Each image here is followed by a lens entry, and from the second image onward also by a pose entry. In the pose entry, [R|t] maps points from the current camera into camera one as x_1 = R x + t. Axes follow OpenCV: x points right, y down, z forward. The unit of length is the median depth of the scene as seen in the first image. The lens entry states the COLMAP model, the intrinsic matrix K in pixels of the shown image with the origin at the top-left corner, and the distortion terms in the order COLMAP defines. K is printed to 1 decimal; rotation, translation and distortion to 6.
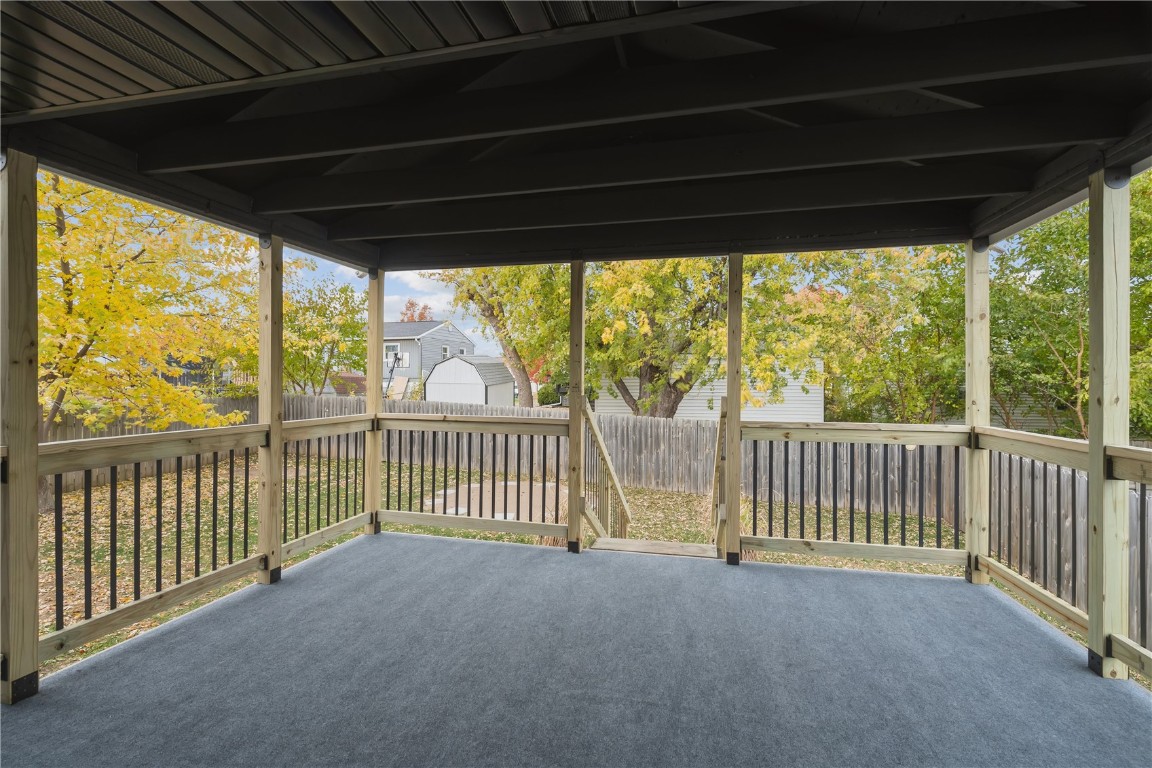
lens RADIAL K [[517.3, 0, 576.0], [0, 517.3, 384.0], [0, 0, 1]] dist [-0.015533, 0.009283]
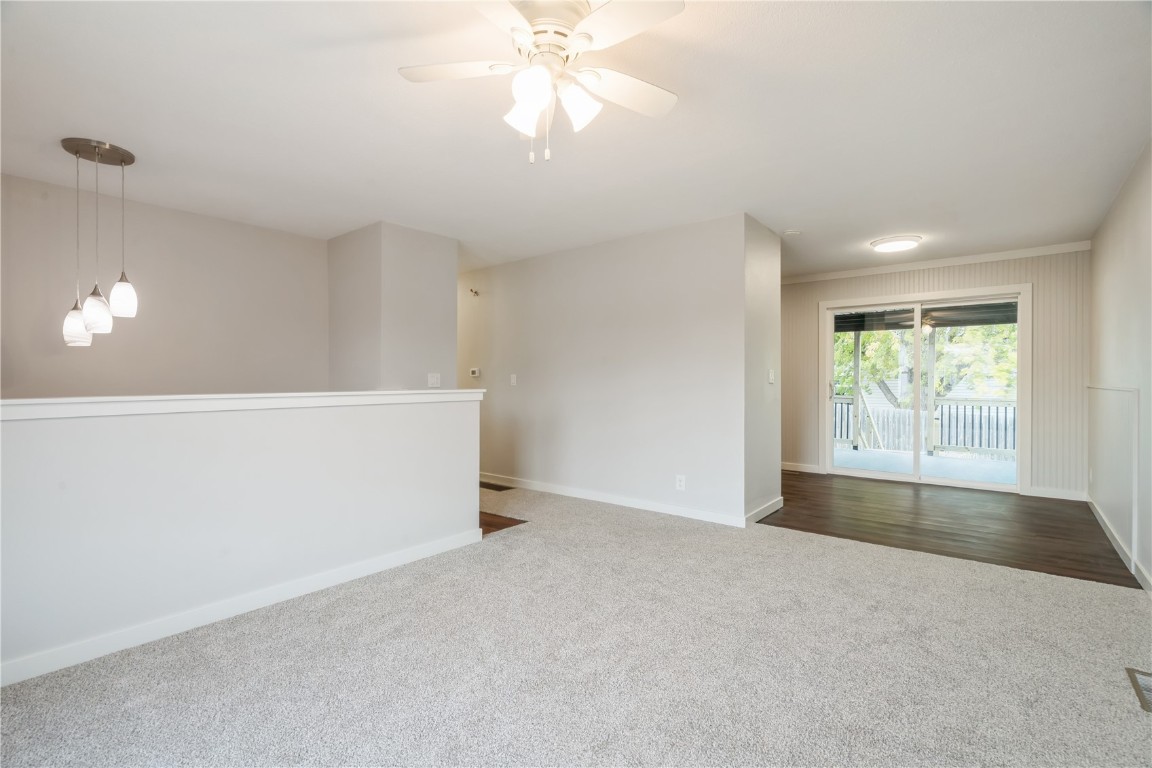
lens RADIAL K [[517.3, 0, 576.0], [0, 517.3, 384.0], [0, 0, 1]] dist [-0.015533, 0.009283]
pose [[0.897640, -0.006048, -0.440689, -0.033586], [0.003946, 0.999976, -0.005686, 0.004142], [0.440713, 0.003364, 0.897642, -0.521554]]
